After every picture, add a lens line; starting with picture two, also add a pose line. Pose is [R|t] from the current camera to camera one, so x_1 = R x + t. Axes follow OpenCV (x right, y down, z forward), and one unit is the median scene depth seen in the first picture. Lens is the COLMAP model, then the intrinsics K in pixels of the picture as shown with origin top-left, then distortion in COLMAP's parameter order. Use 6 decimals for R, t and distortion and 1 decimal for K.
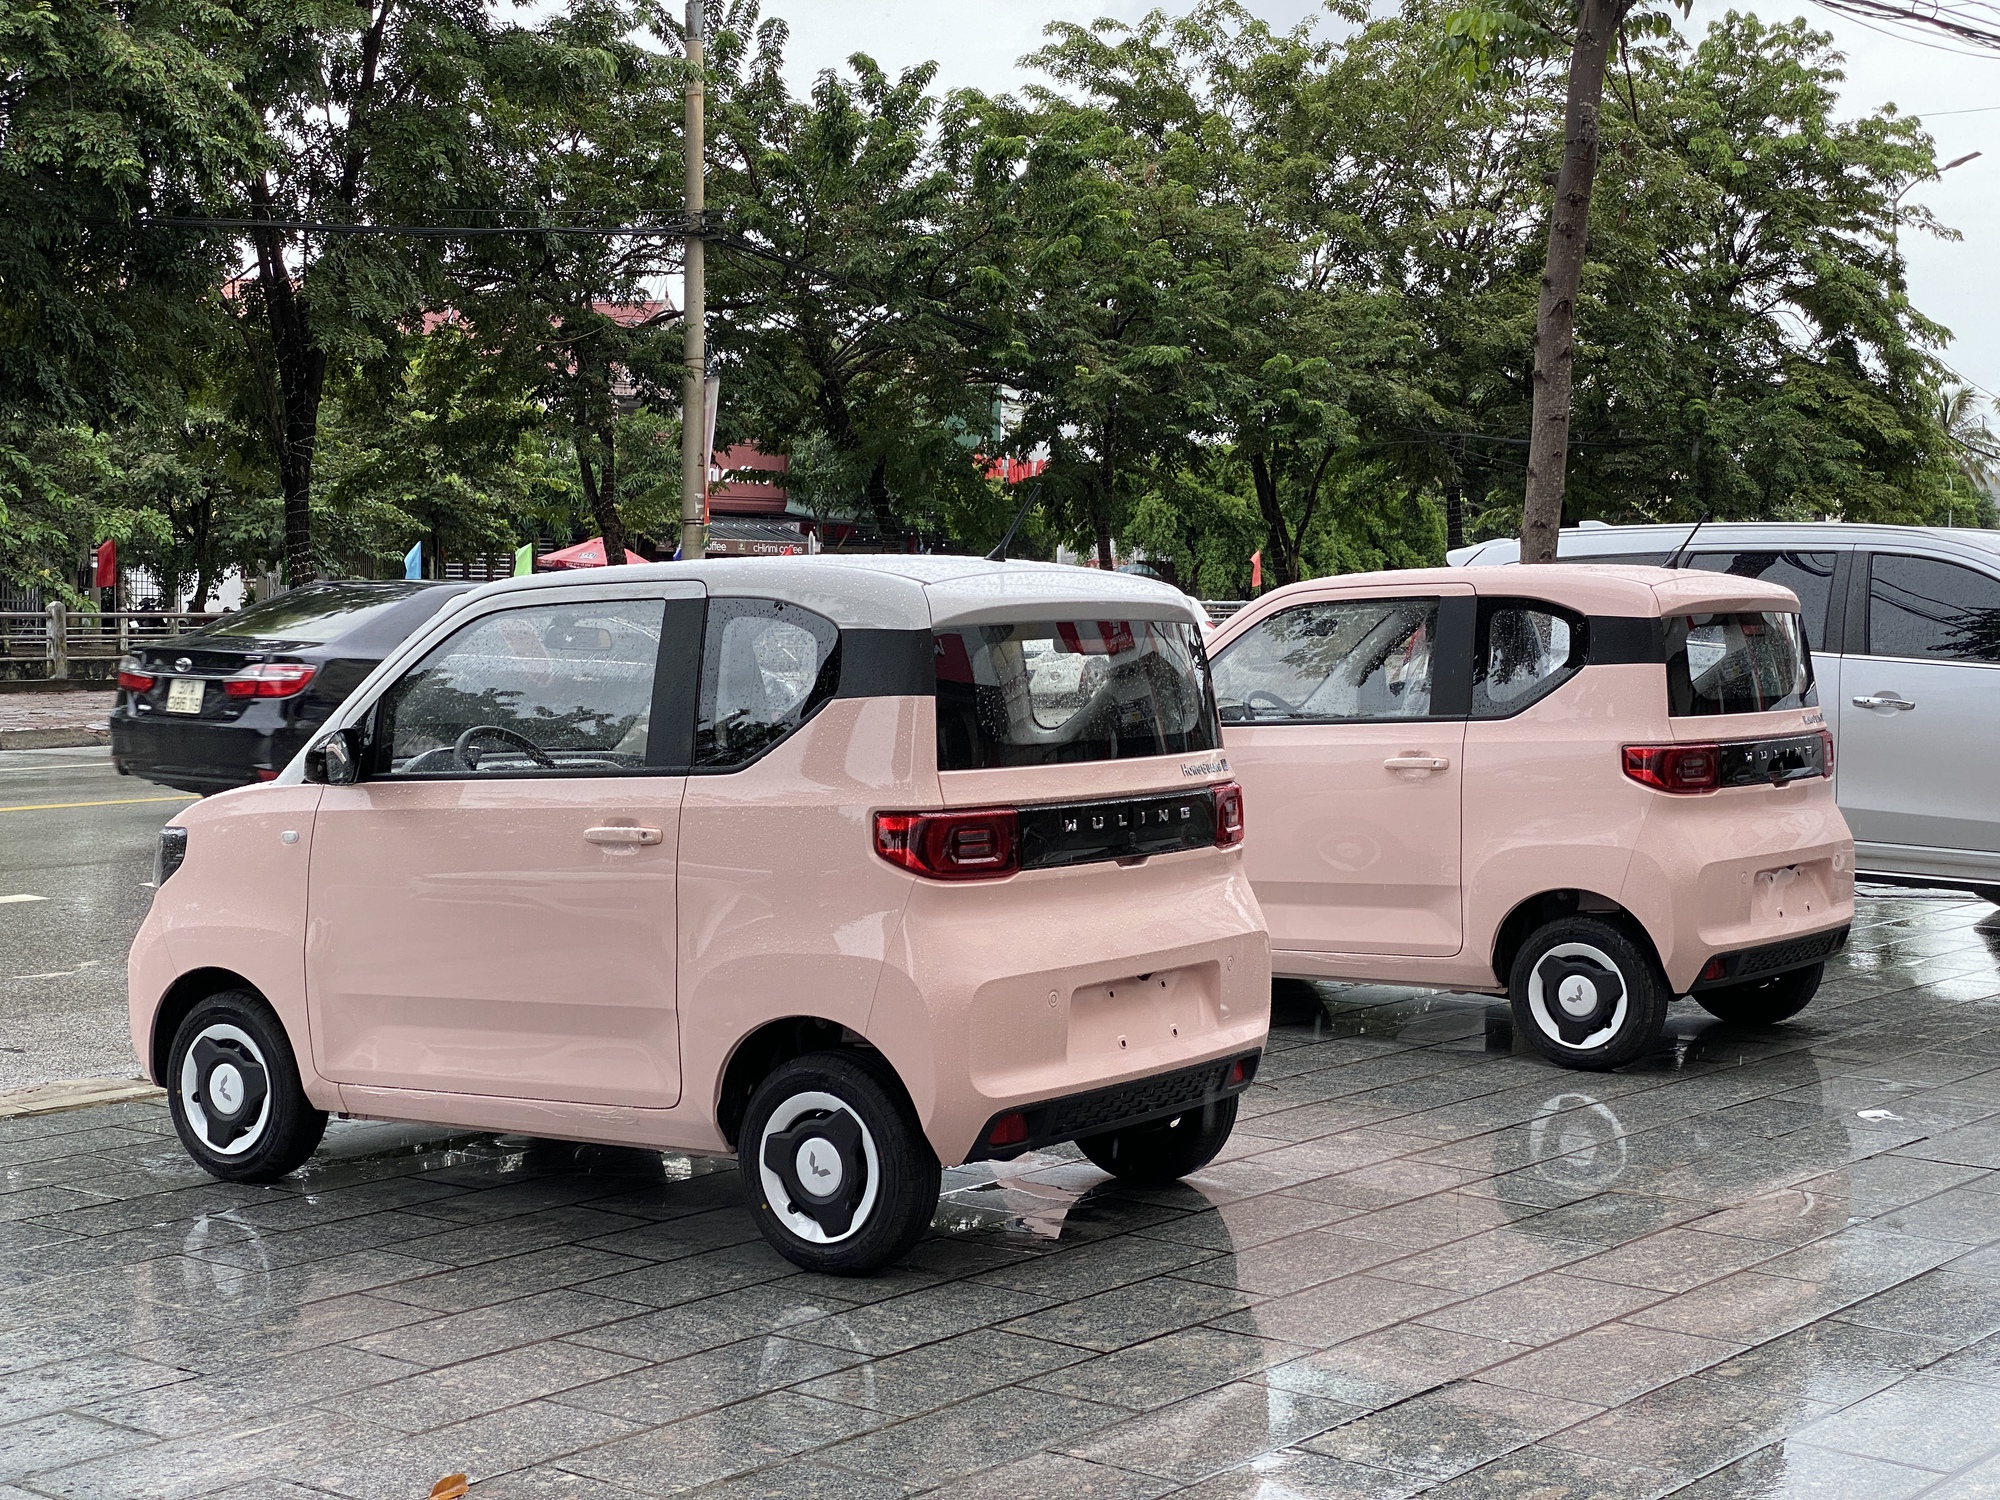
lens RADIAL K [[3047.2, 0, 994.3], [0, 3047.2, 756.3], [0, 0, 1]] dist [0.092060, 0.000000]
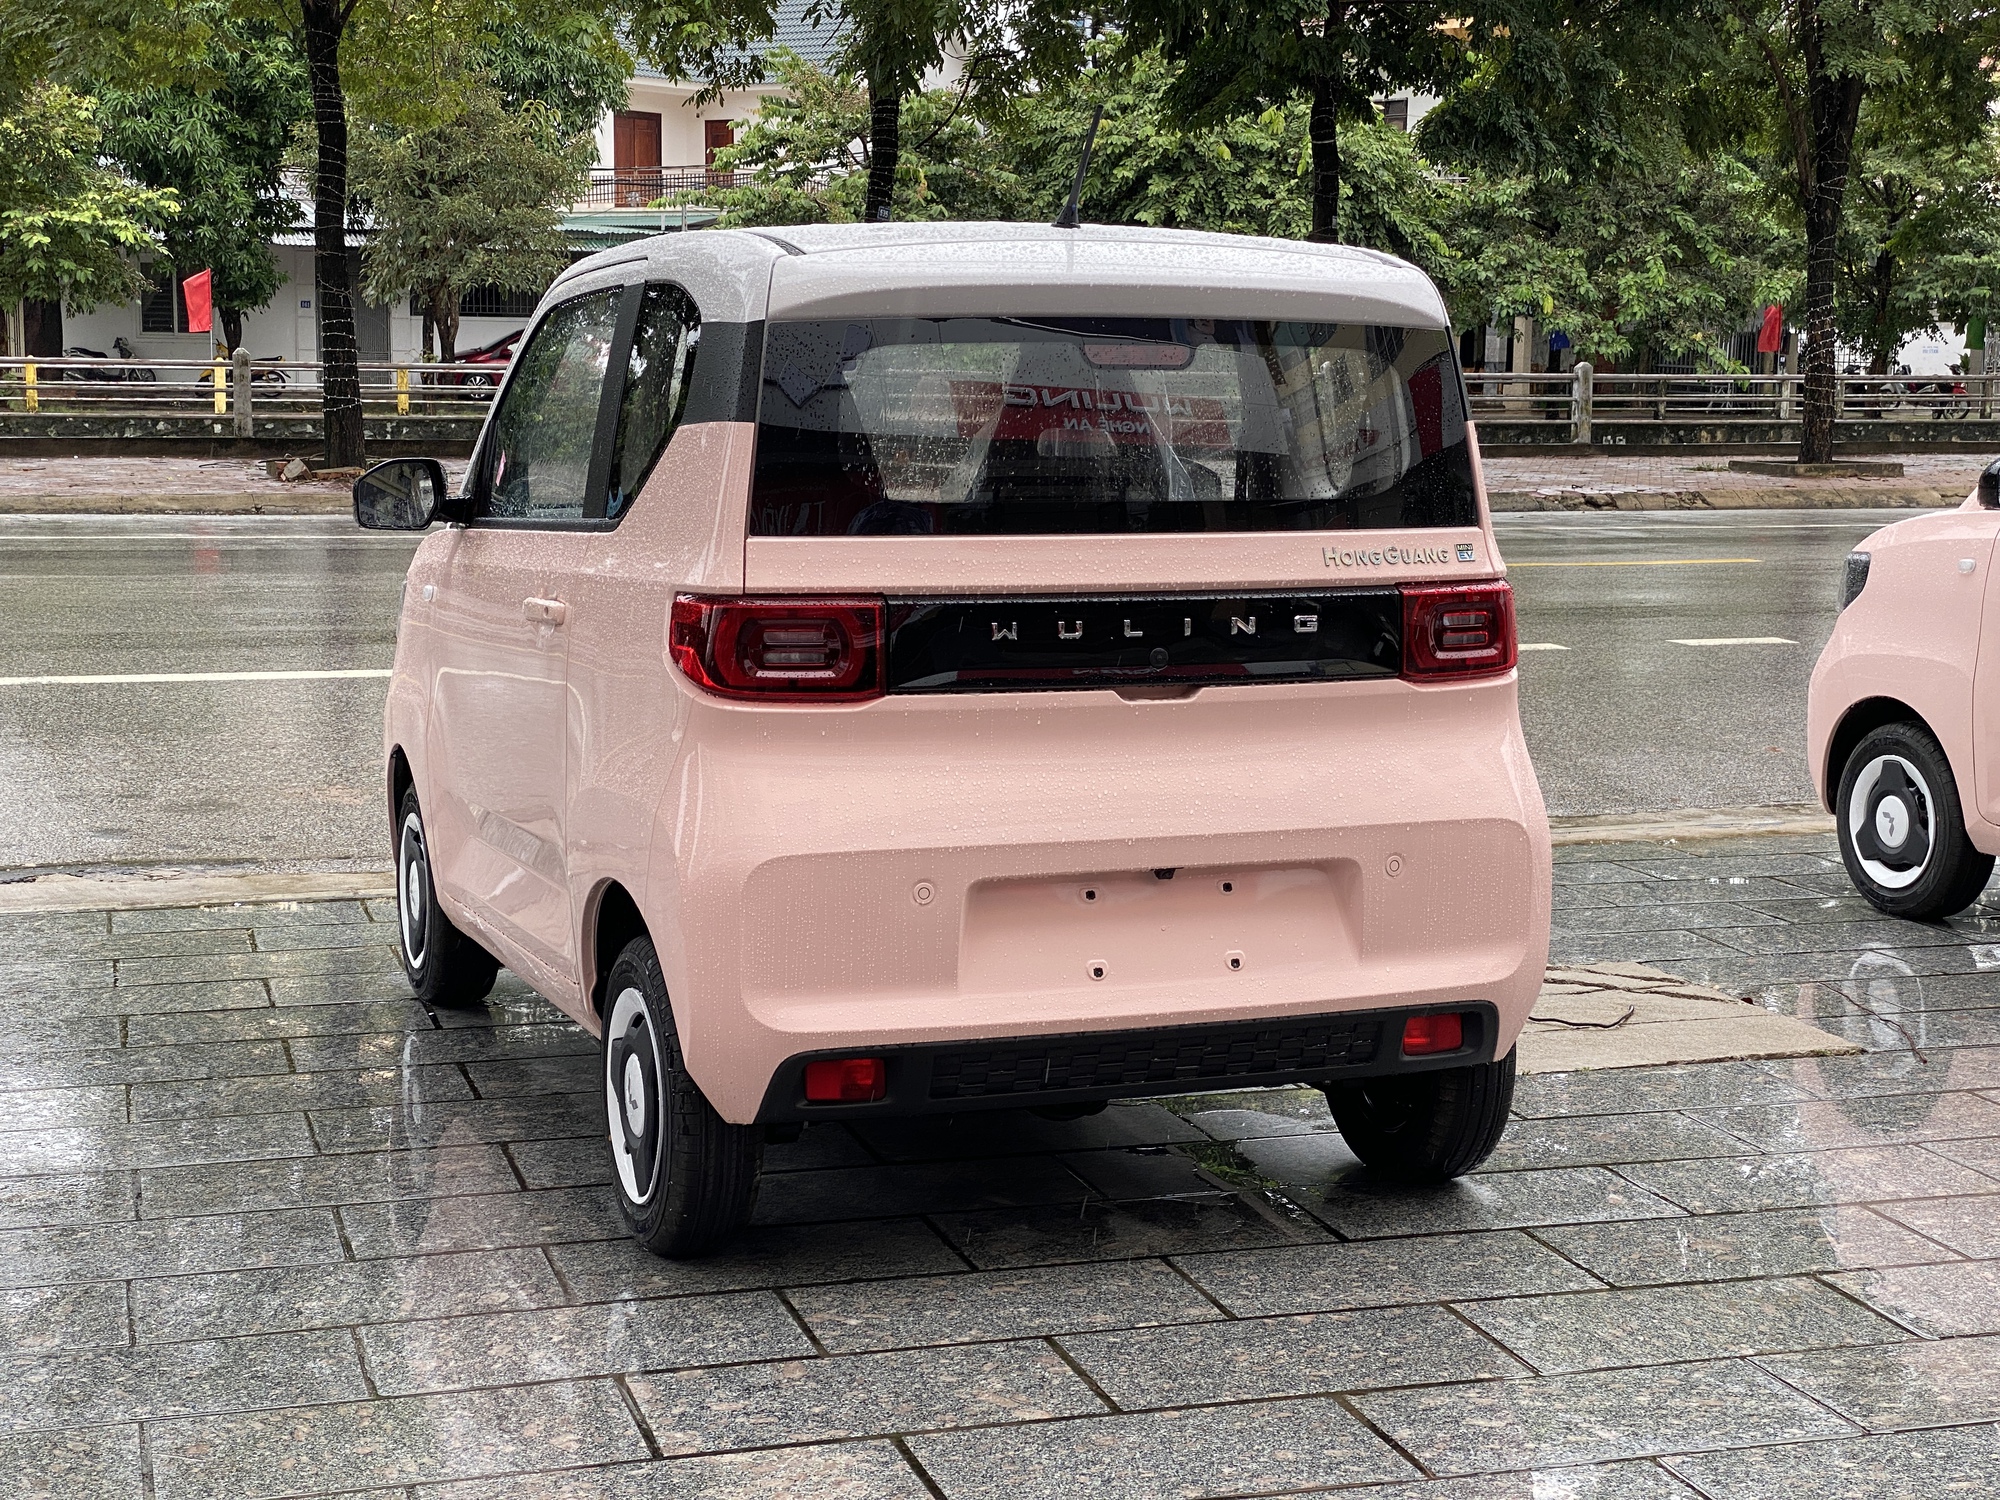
lens RADIAL K [[3047.2, 0, 996.0], [0, 3047.2, 751.3], [0, 0, 1]] dist [0.092060, 0.000000]
pose [[0.833140, 0.077463, -0.547611, 0.267146], [-0.038216, 0.995839, 0.082725, -0.003882], [0.551741, -0.047994, 0.832634, 0.318945]]
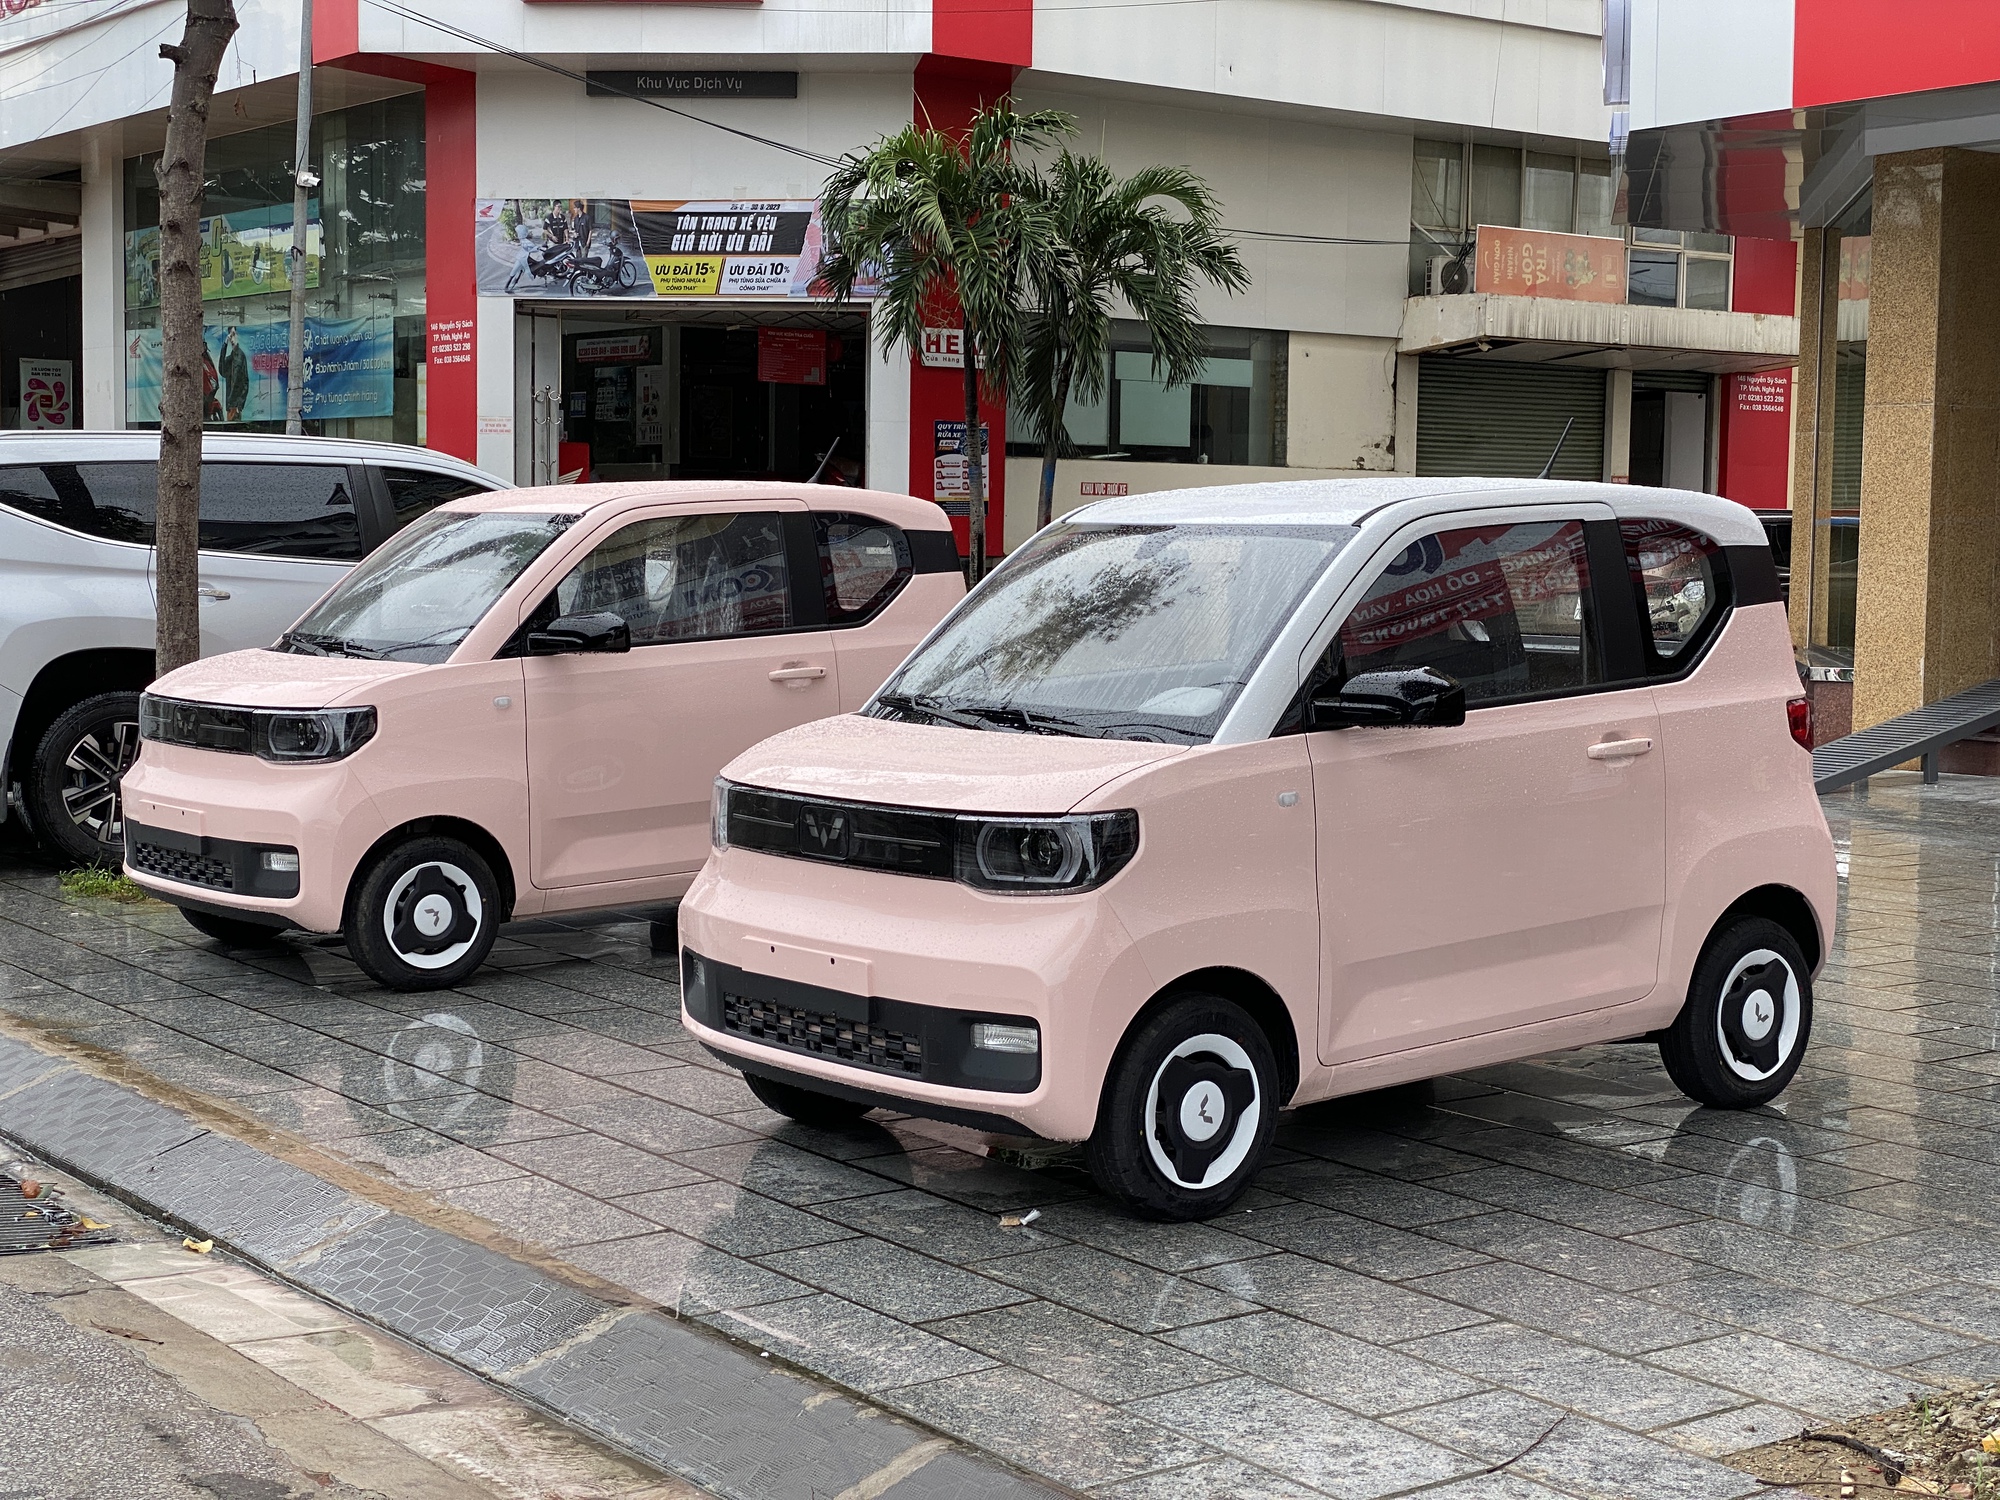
lens RADIAL K [[3047.2, 0, 1007.3], [0, 3047.2, 729.8], [0, 0, 1]] dist [0.092060, 0.000000]
pose [[0.268342, -0.075414, 0.960367, -0.844503], [0.051183, 0.996639, 0.063961, -0.041527], [-0.961963, 0.031991, 0.271300, 0.653498]]
